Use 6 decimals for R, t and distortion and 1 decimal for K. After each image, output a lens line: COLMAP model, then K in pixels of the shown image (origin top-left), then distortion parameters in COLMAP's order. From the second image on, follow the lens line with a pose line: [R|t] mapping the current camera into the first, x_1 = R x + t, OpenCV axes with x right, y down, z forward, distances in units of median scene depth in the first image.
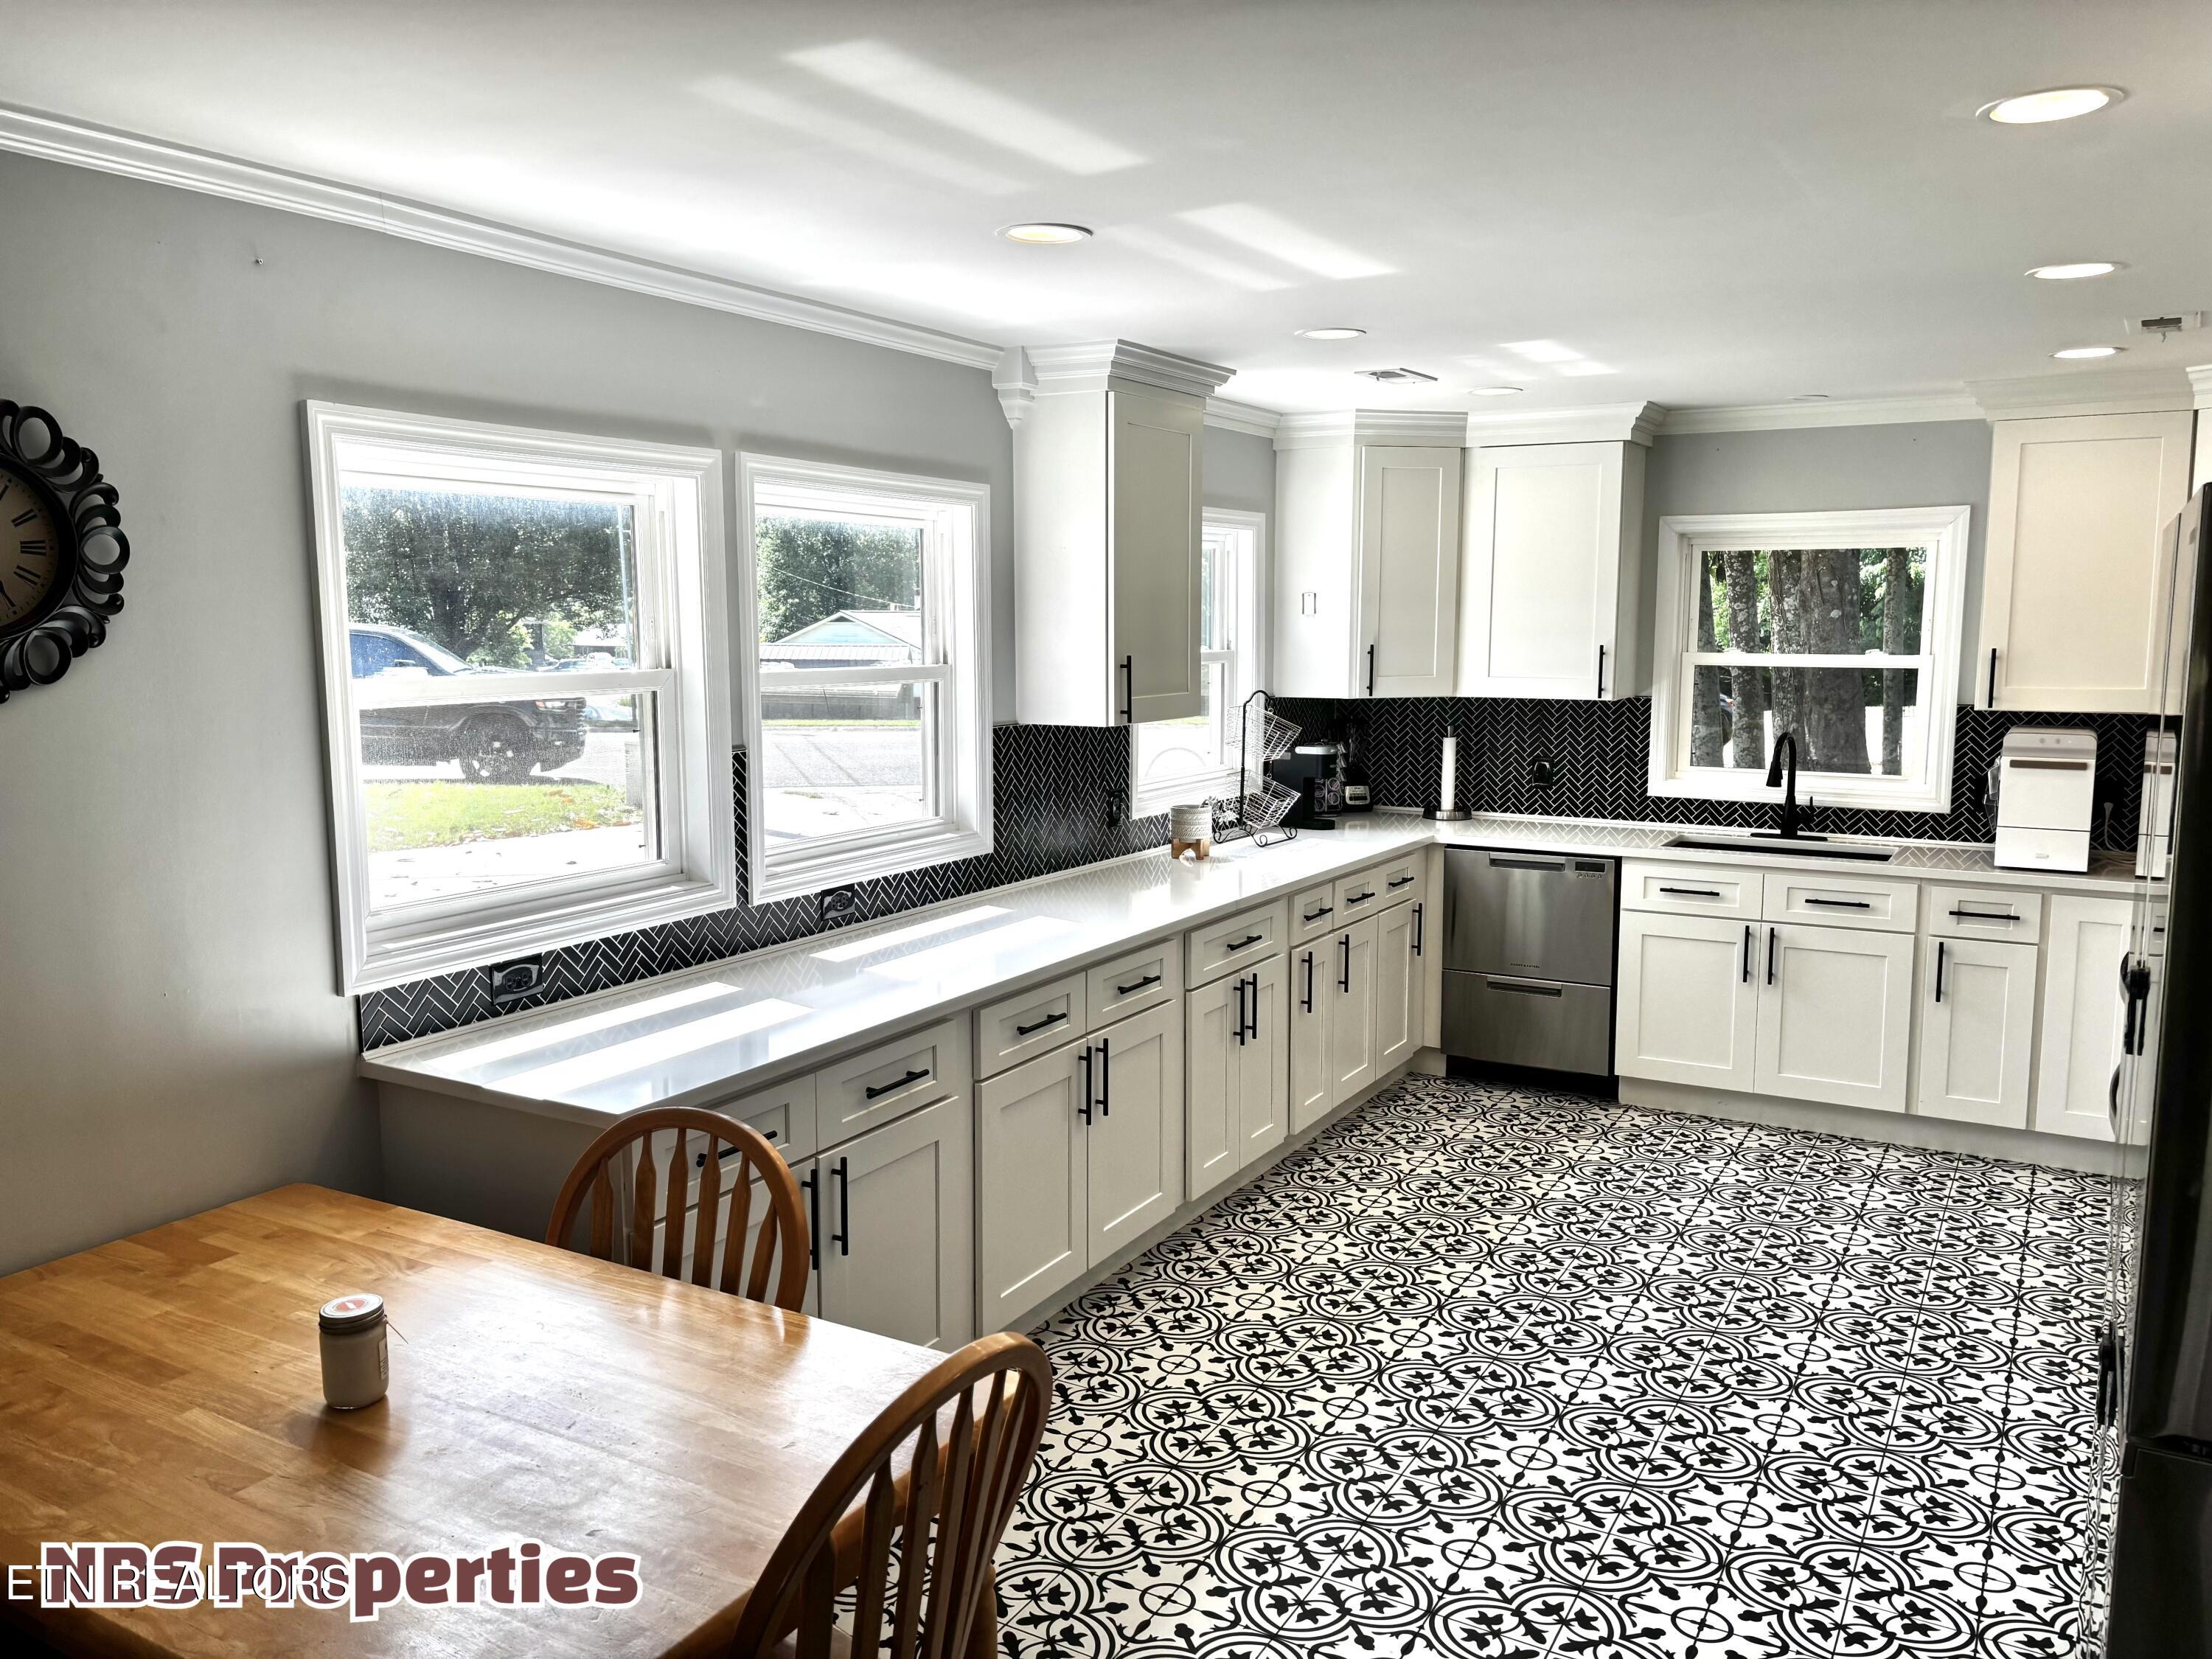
lens RADIAL K [[1670.4, 0, 1095.3], [0, 1670.4, 814.8], [0, 0, 1]] dist [0.062898, -0.083261]
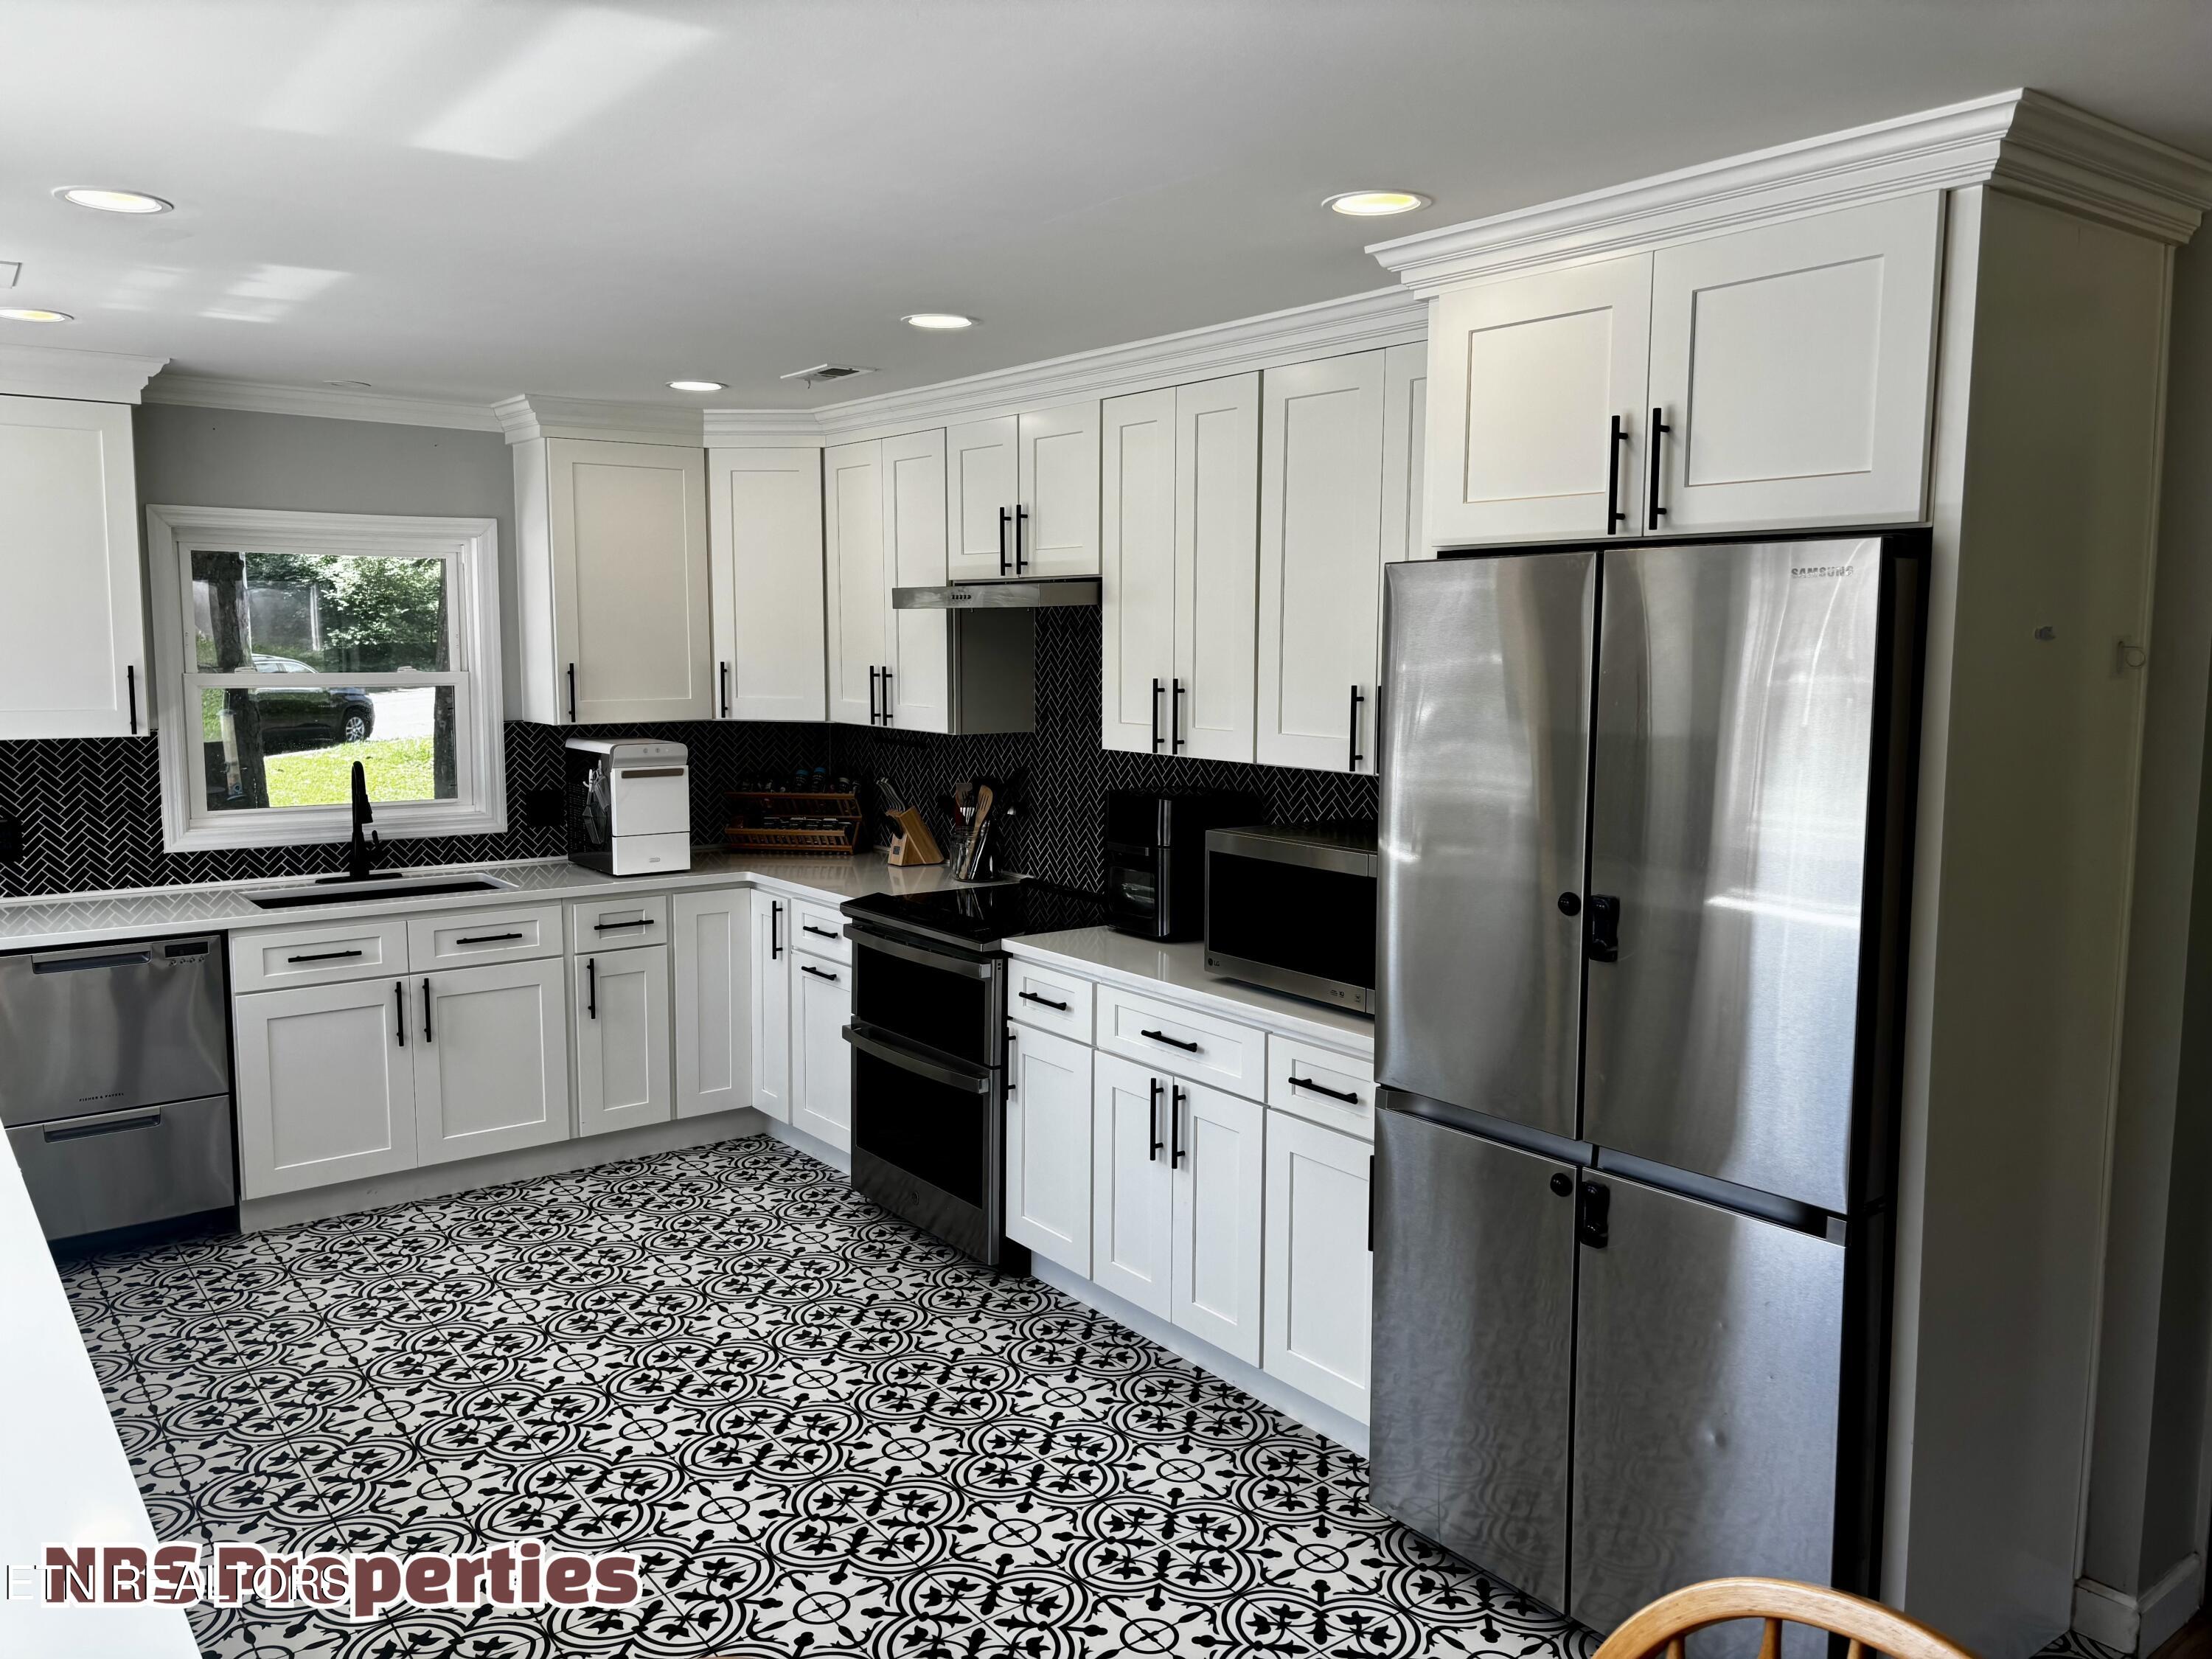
lens RADIAL K [[1670.4, 0, 1095.3], [0, 1670.4, 814.8], [0, 0, 1]] dist [0.062898, -0.083261]
pose [[0.384607, -0.096724, 0.917999, -0.271018], [0.107960, 0.992383, 0.059330, -0.033512], [-0.916745, 0.076288, 0.392120, 0.316440]]
